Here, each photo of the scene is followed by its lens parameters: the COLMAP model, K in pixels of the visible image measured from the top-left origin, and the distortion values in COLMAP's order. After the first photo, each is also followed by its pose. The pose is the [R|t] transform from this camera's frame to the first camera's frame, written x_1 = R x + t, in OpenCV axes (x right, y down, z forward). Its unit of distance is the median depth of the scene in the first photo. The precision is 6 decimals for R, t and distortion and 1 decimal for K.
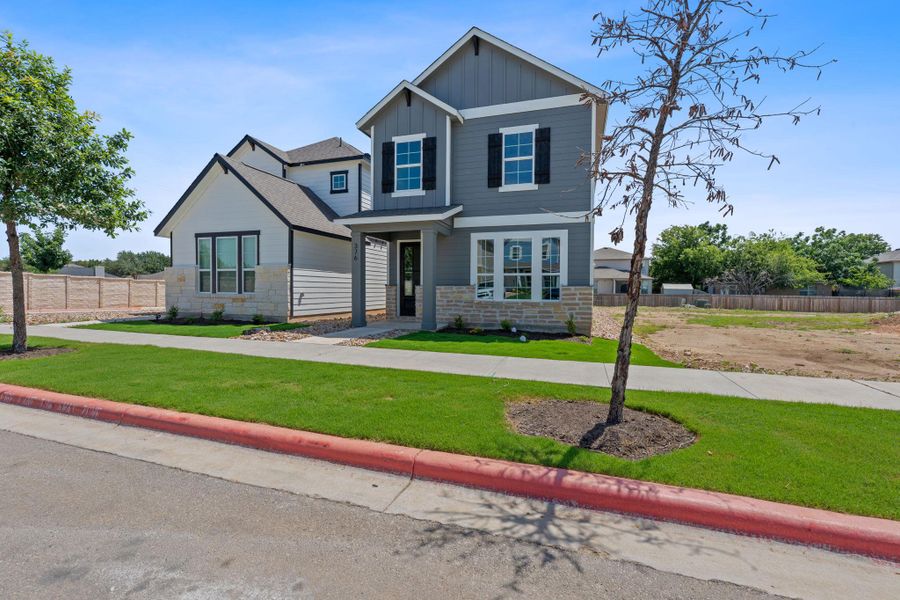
lens RADIAL K [[408.7, 0, 454.3], [0, 408.7, 290.2], [0, 0, 1]] dist [-0.008912, 0.000494]
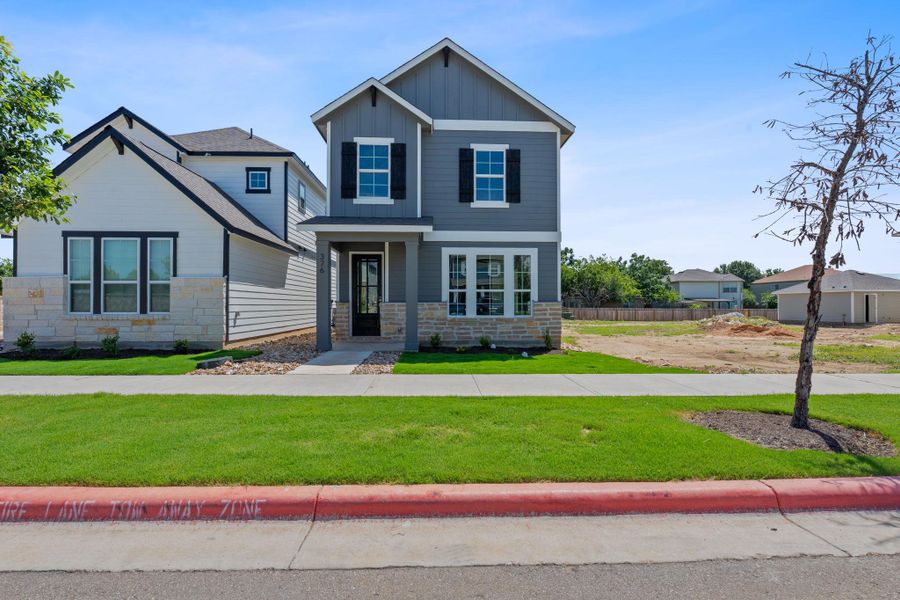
lens RADIAL K [[408.7, 0, 454.3], [0, 408.7, 290.2], [0, 0, 1]] dist [-0.008912, 0.000494]
pose [[0.932908, 0.005300, 0.360075, -0.279969], [0.007946, 0.999345, -0.035299, -0.004538], [-0.360026, 0.035792, 0.932255, 0.096720]]
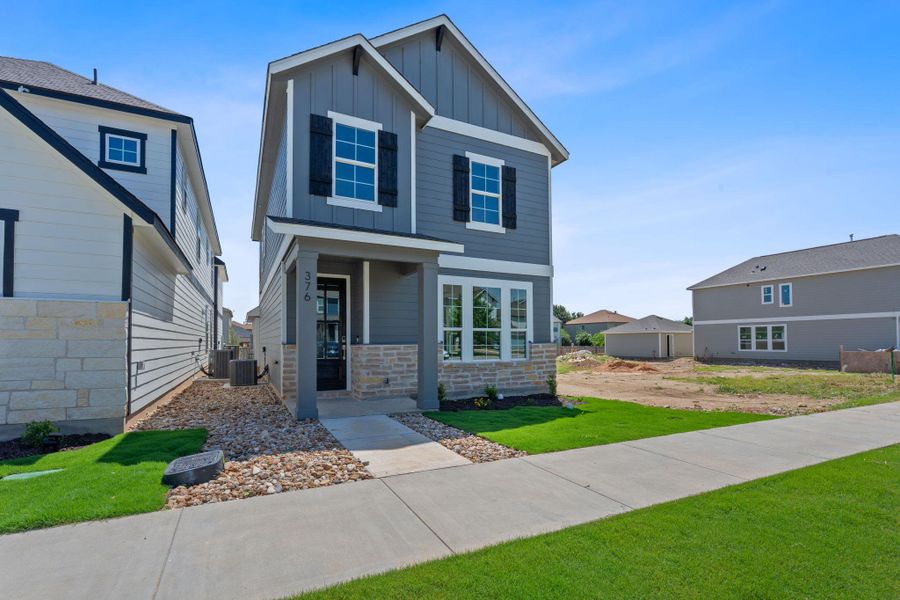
lens RADIAL K [[415.0, 0, 450.2], [0, 415.0, 324.1], [0, 0, 1]] dist [-0.001452, -0.000252]
pose [[0.707735, 0.022047, 0.706134, -0.487177], [0.009267, 0.999137, -0.040484, -0.015358], [-0.706417, 0.035196, 0.706920, 0.438561]]
